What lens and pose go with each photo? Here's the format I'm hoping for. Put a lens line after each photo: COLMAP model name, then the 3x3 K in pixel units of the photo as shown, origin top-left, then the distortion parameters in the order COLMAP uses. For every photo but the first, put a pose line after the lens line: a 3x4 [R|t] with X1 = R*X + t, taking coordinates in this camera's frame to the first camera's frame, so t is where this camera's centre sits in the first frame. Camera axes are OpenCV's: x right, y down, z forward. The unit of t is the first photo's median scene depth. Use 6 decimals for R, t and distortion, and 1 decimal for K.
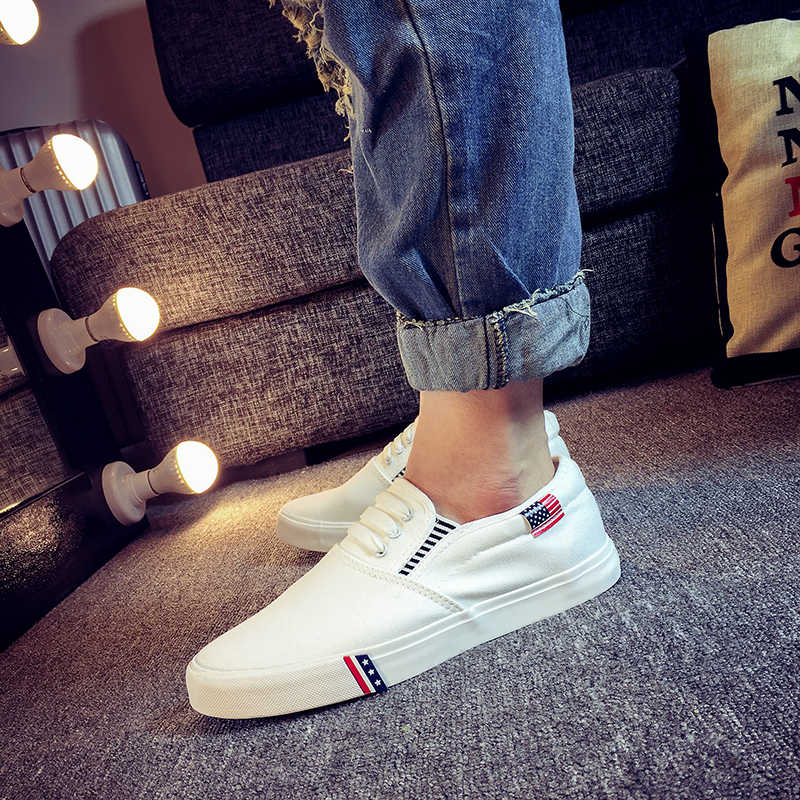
lens RADIAL K [[925.8, 0, 400.7], [0, 925.8, 395.3], [0, 0, 1]] dist [0.054959, 0.000000]
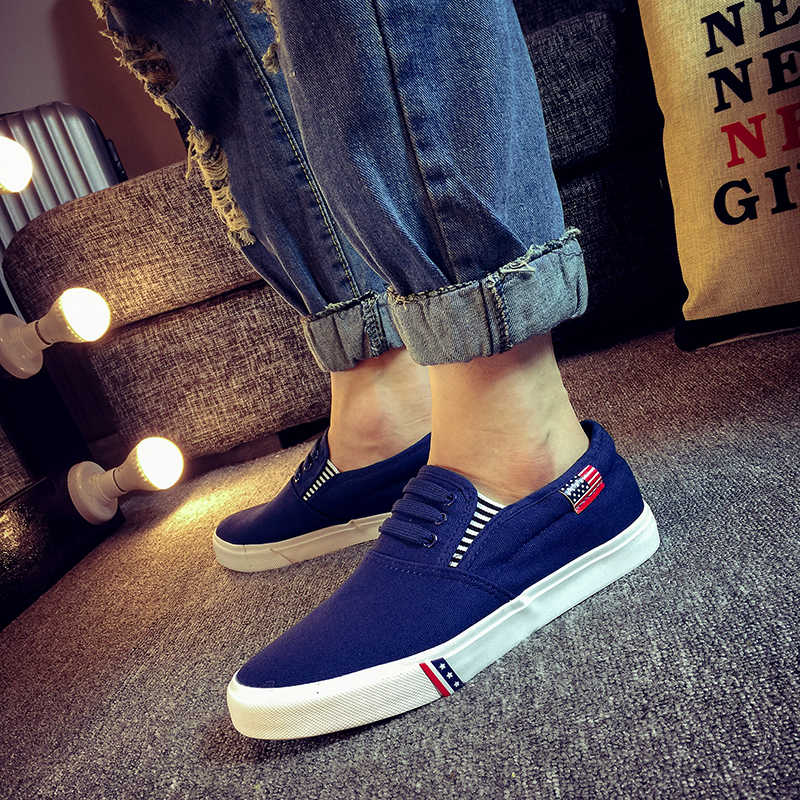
lens RADIAL K [[925.8, 0, 403.0], [0, 925.8, 397.6], [0, 0, 1]] dist [0.054959, 0.000000]
pose [[0.996312, -0.063860, -0.057307, 0.096941], [0.067879, 0.995152, 0.071165, -0.044174], [0.052485, -0.074792, 0.995817, 0.024613]]
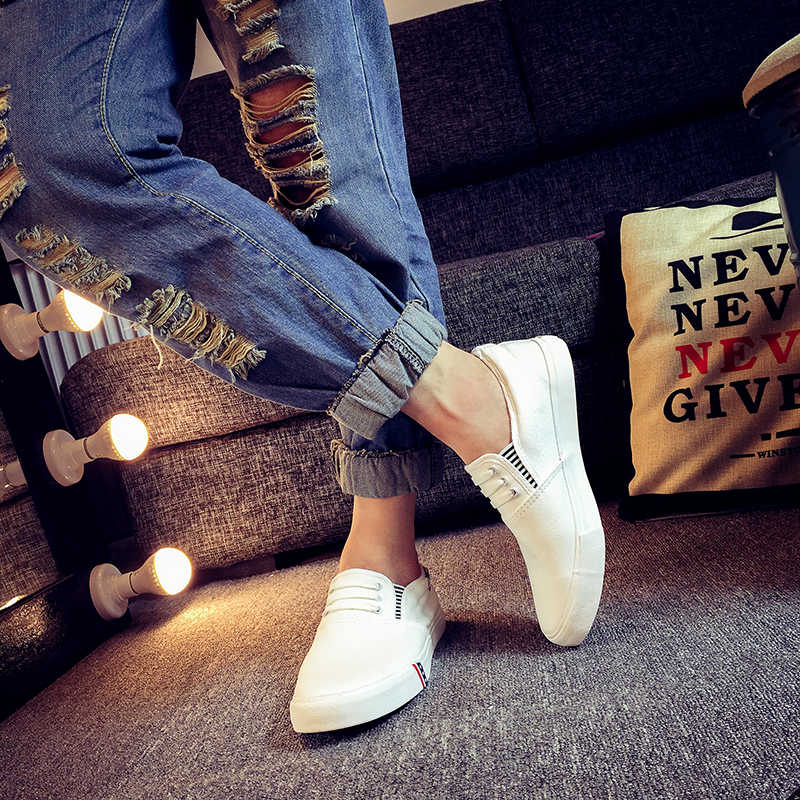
lens RADIAL K [[925.8, 0, 402.4], [0, 925.8, 399.2], [0, 0, 1]] dist [0.054959, 0.000000]
pose [[0.998666, 0.030493, -0.041671, 0.100422], [-0.033360, 0.996994, -0.069928, -0.060896], [0.039413, 0.071225, 0.996681, -0.141853]]
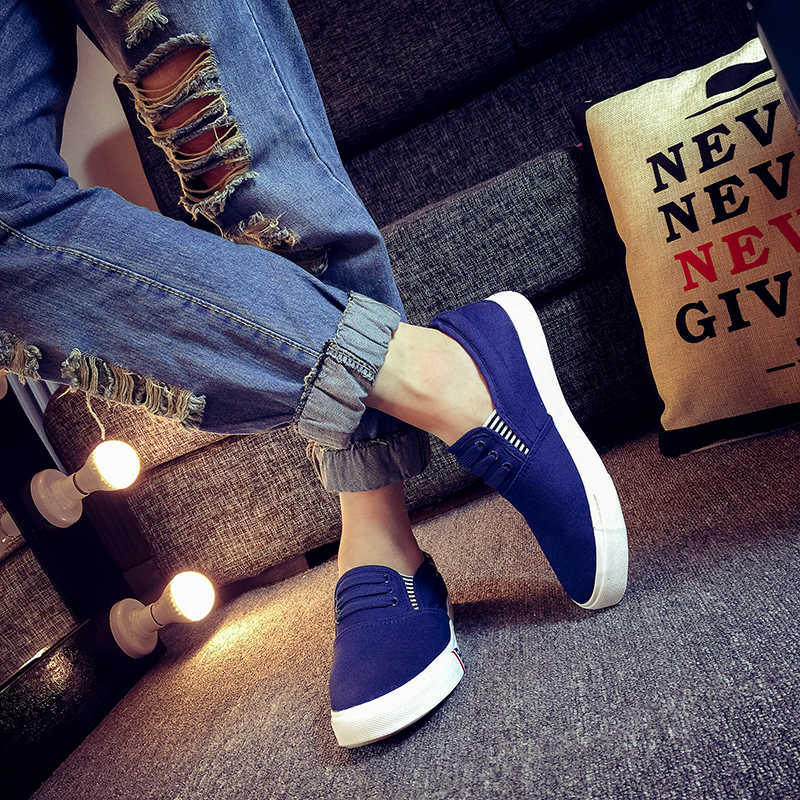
lens RADIAL K [[925.8, 0, 402.3], [0, 925.8, 396.9], [0, 0, 1]] dist [0.054959, 0.000000]
pose [[0.981858, -0.152867, -0.112188, 0.164732], [0.152947, 0.988202, -0.007941, -0.099824], [0.112078, -0.009362, 0.993655, -0.034568]]
